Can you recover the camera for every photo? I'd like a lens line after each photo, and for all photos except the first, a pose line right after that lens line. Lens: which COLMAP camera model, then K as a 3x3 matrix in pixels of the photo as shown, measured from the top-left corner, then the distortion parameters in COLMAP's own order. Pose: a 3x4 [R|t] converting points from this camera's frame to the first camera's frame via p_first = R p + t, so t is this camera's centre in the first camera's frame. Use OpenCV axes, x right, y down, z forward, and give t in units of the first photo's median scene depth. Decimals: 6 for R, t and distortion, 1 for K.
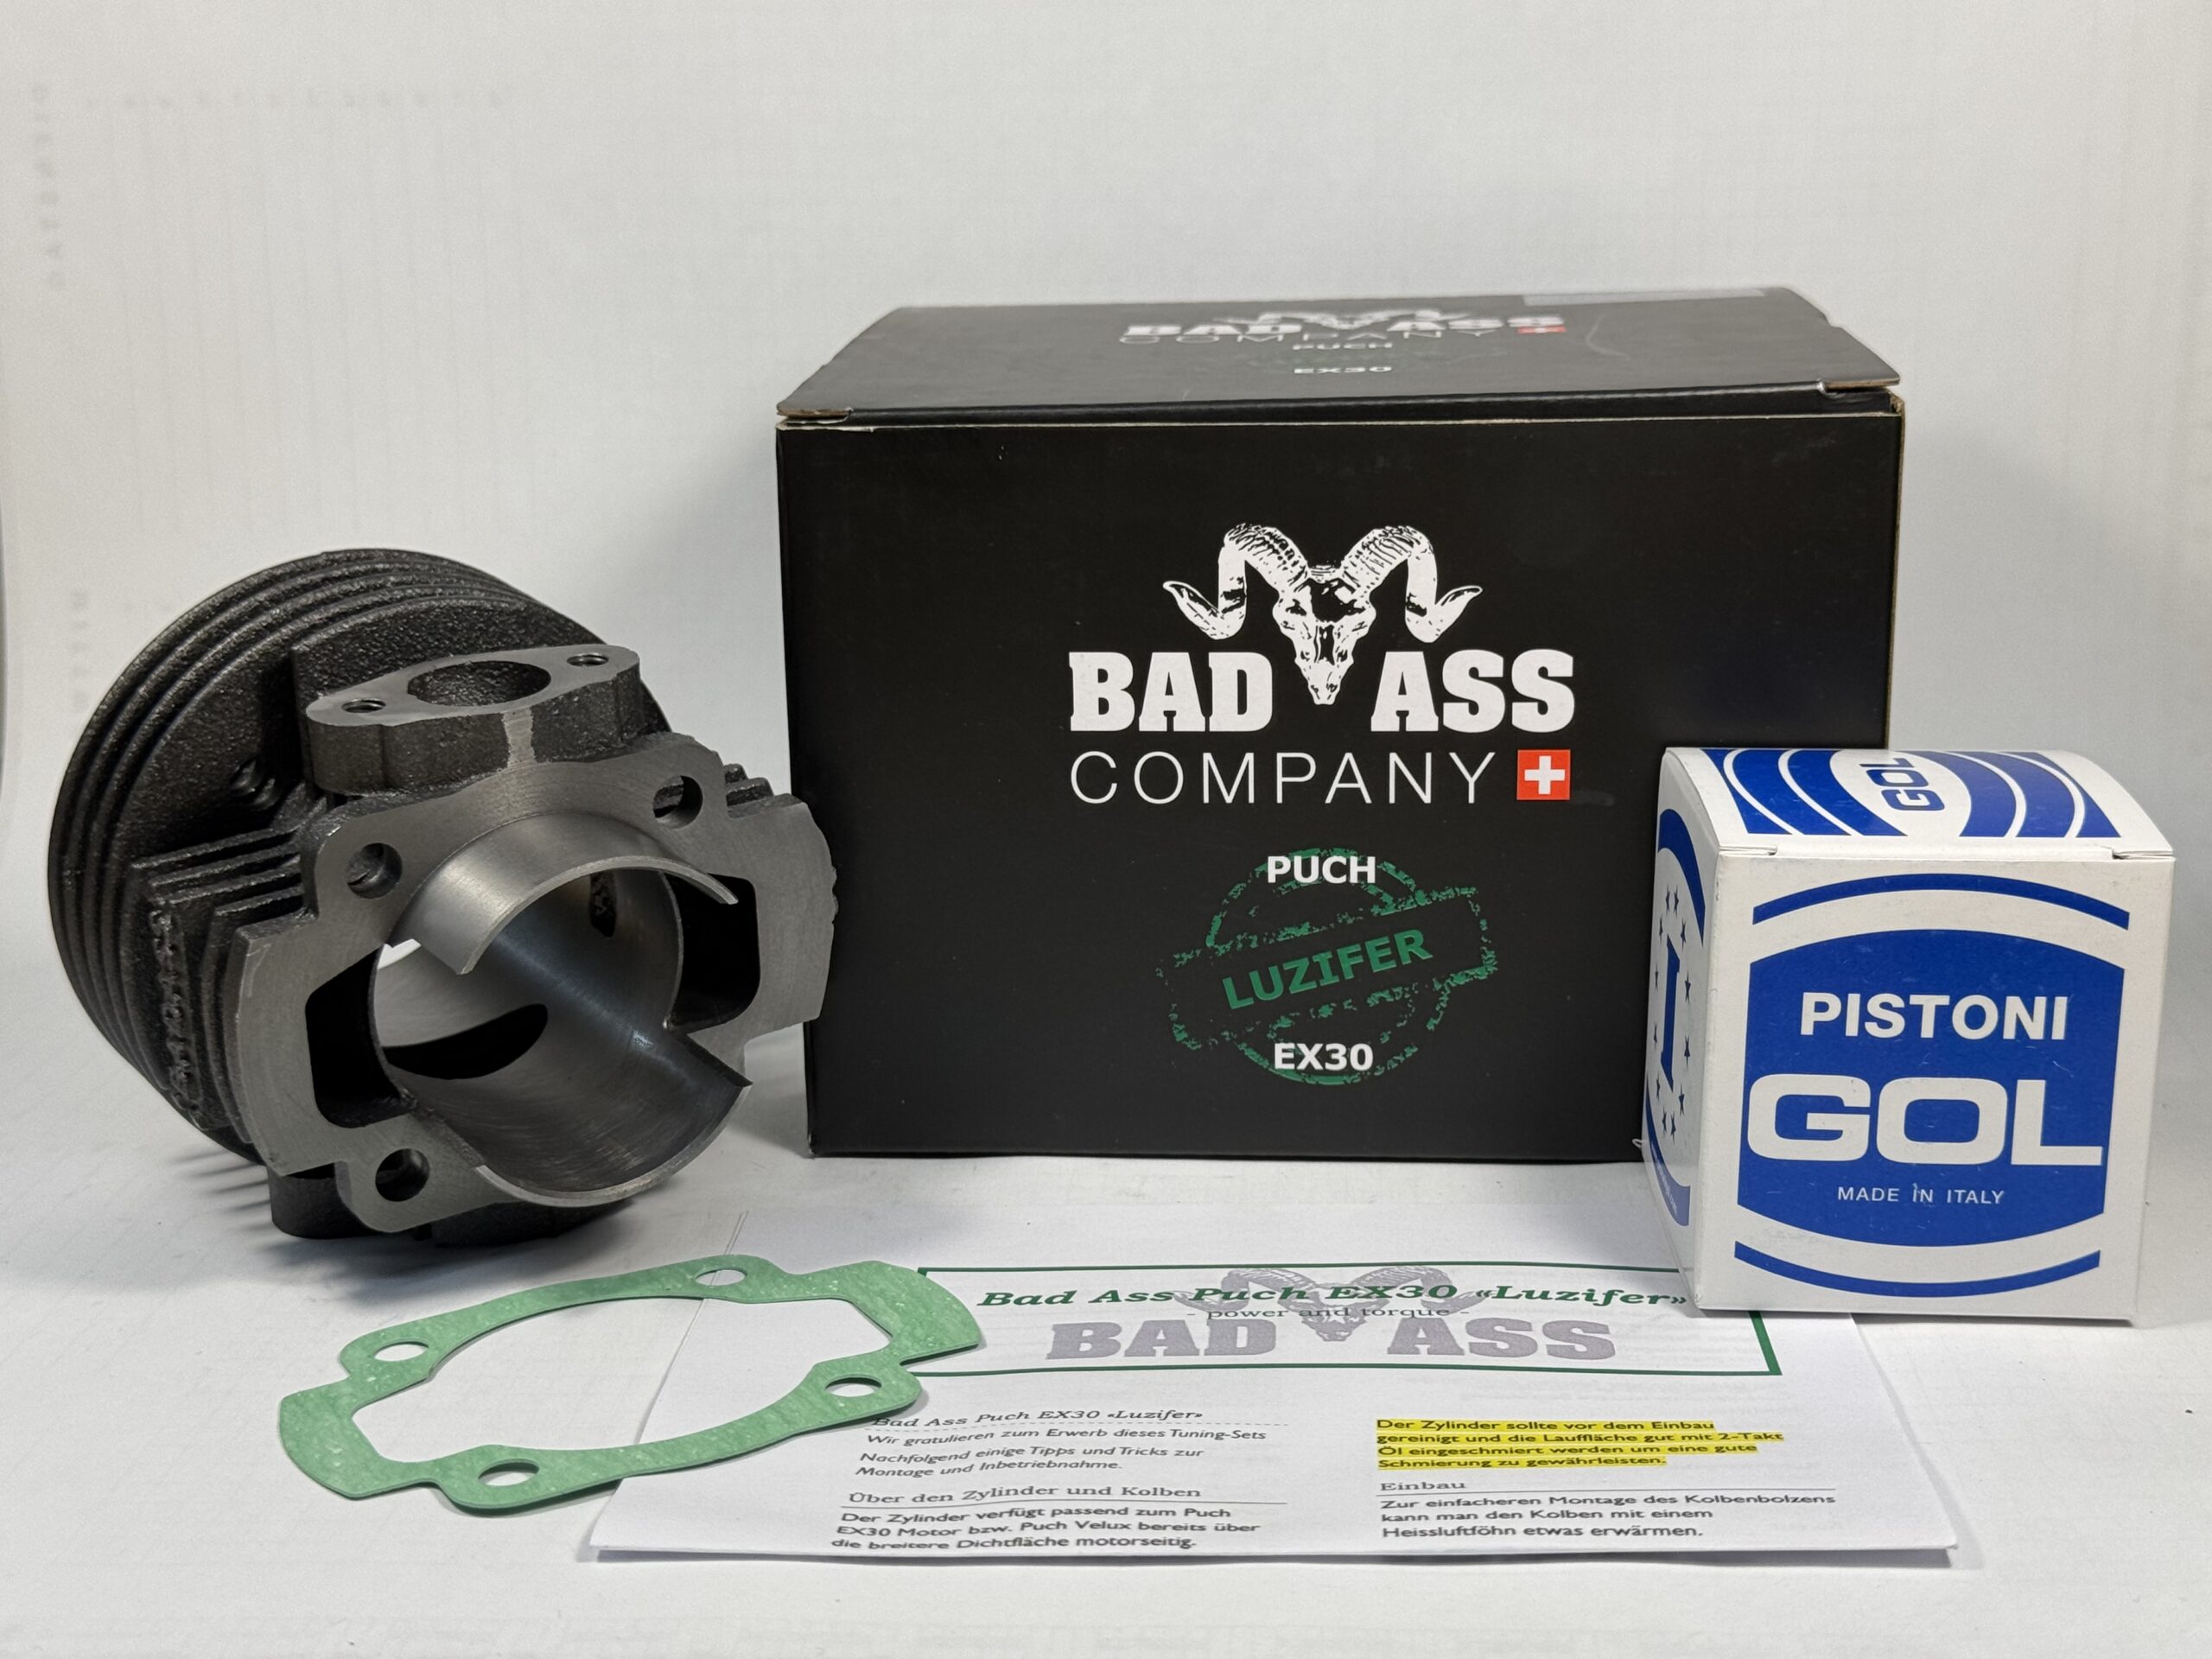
lens RADIAL K [[3088.7, 0, 1087.2], [0, 3088.7, 820.6], [0, 0, 1]] dist [-0.007088, 0.000000]
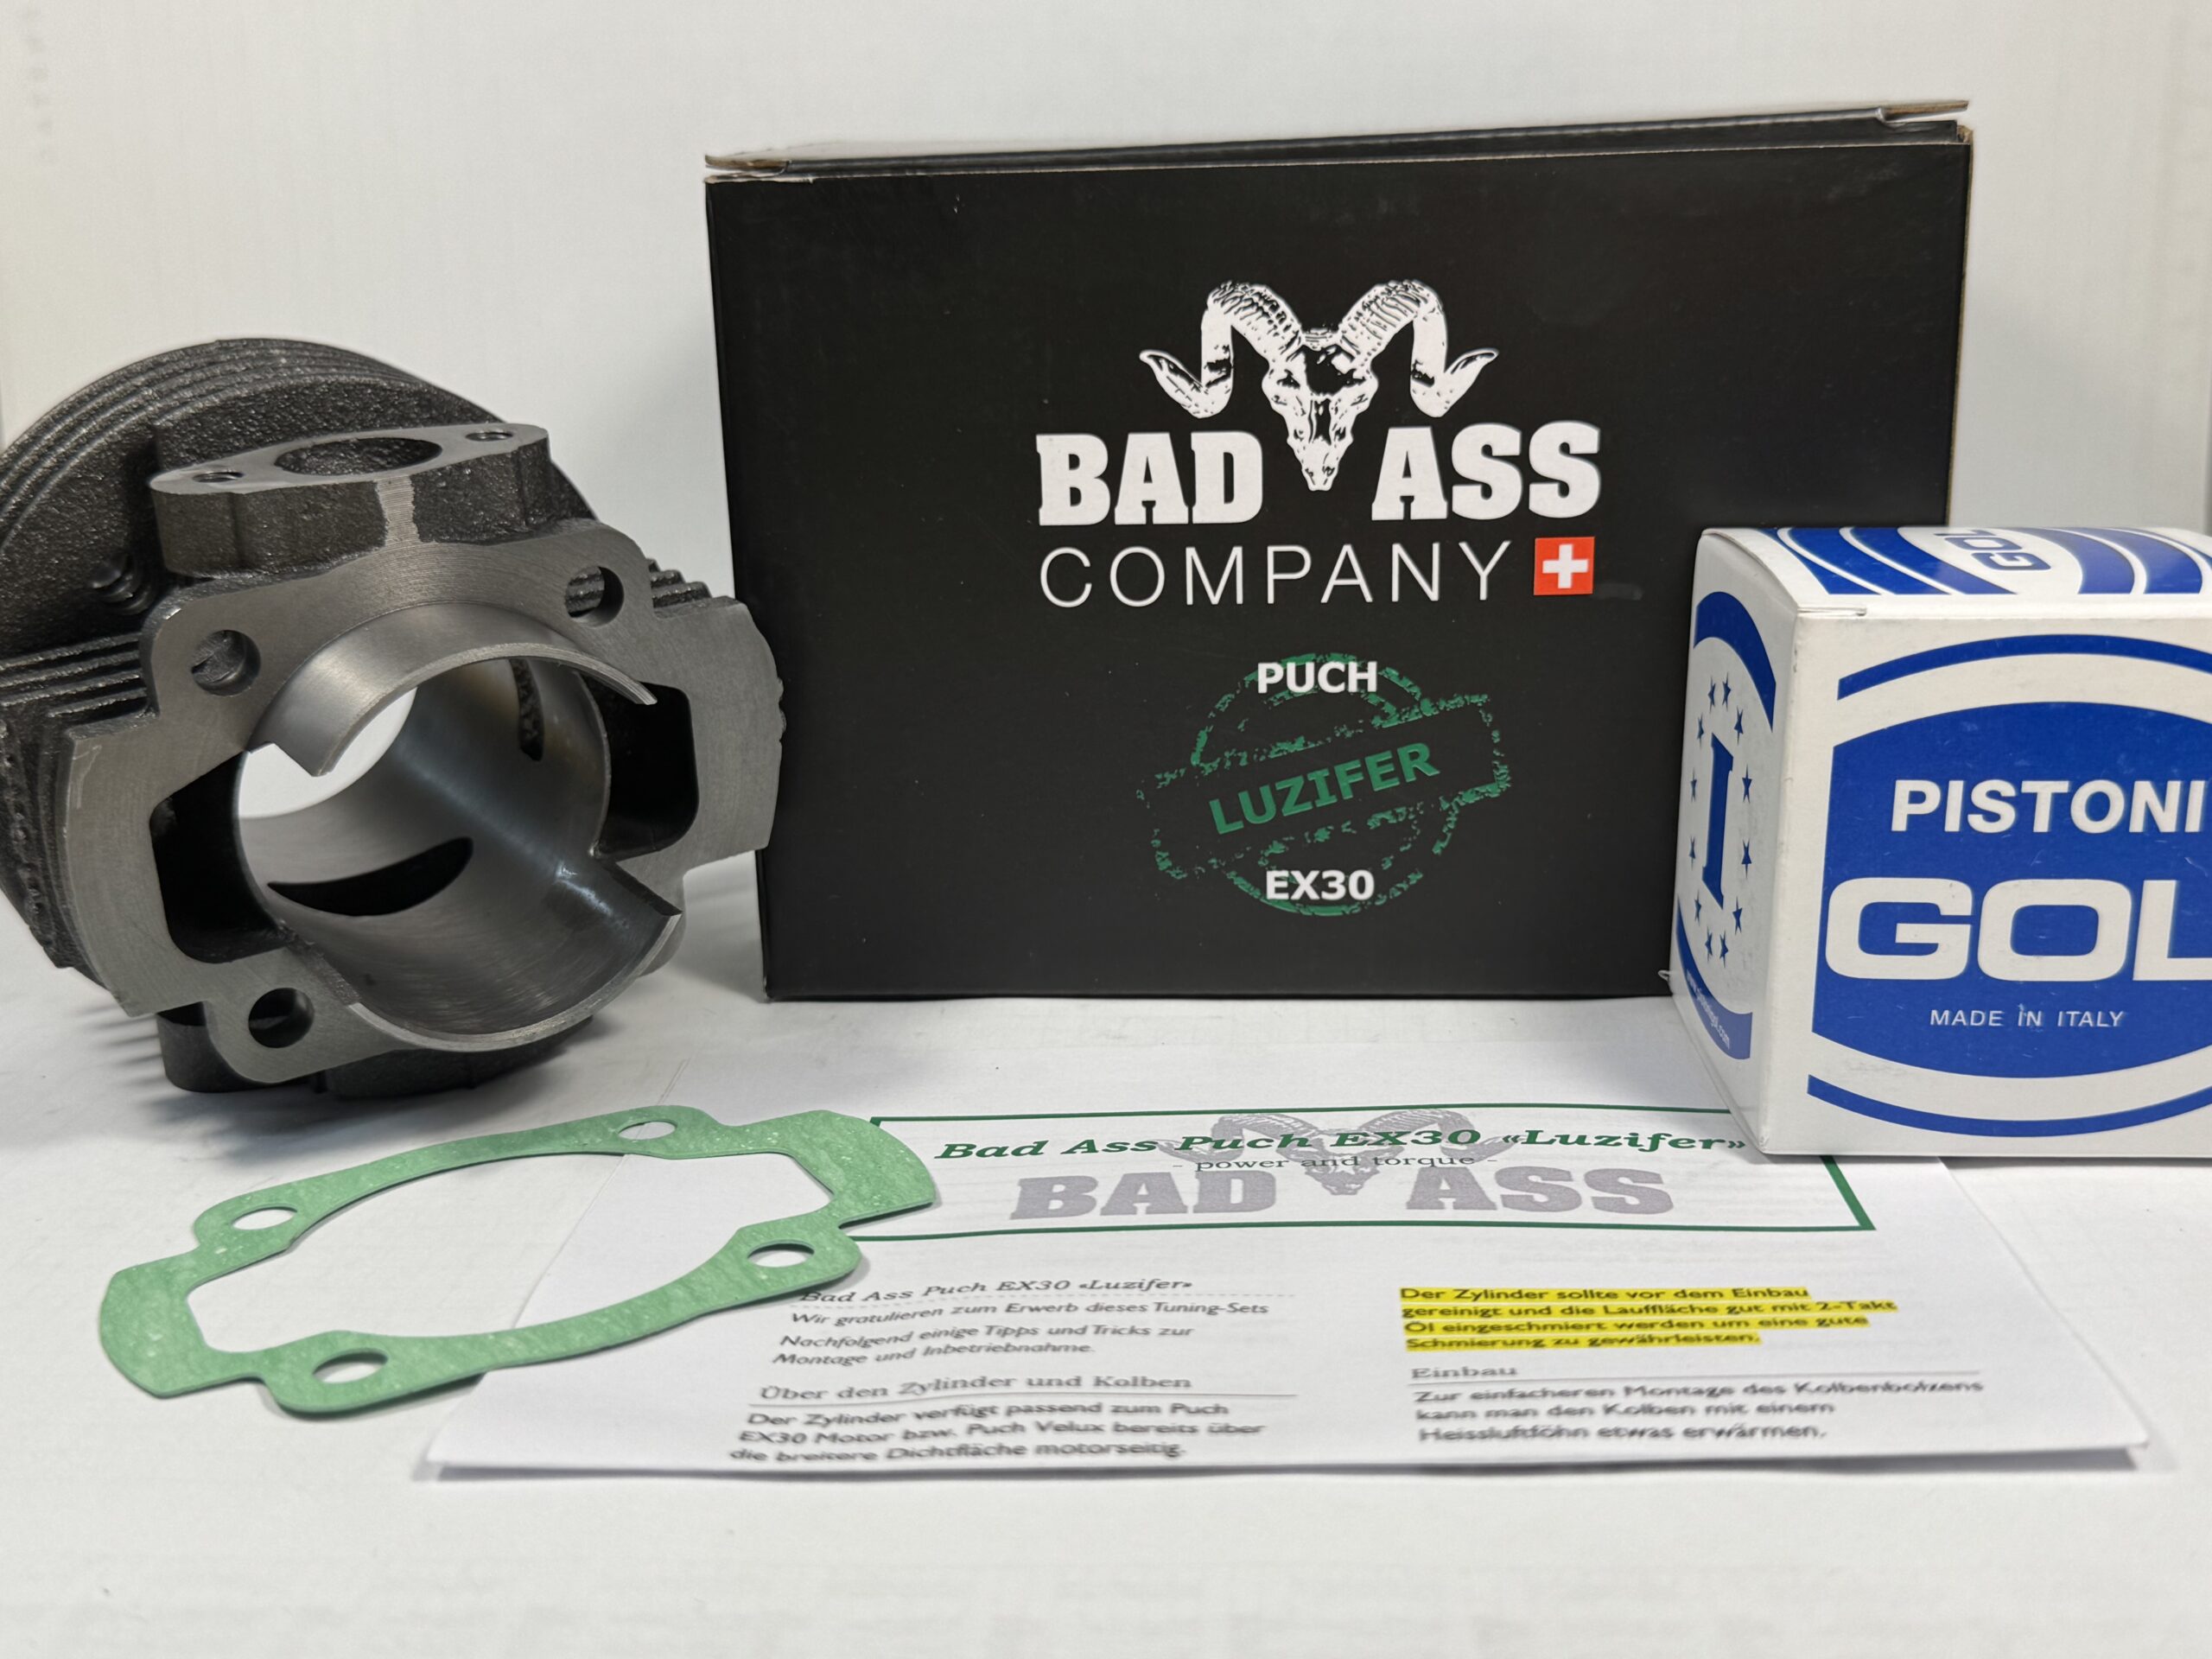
lens RADIAL K [[2484.3, 0, 1117.3], [0, 2484.3, 836.7], [0, 0, 1]] dist [-0.026039, 0.000000]
pose [[0.999910, -0.008805, 0.010094, 0.010320], [0.008549, 0.999648, 0.025127, 0.048910], [-0.010311, -0.025039, 0.999633, 0.300385]]
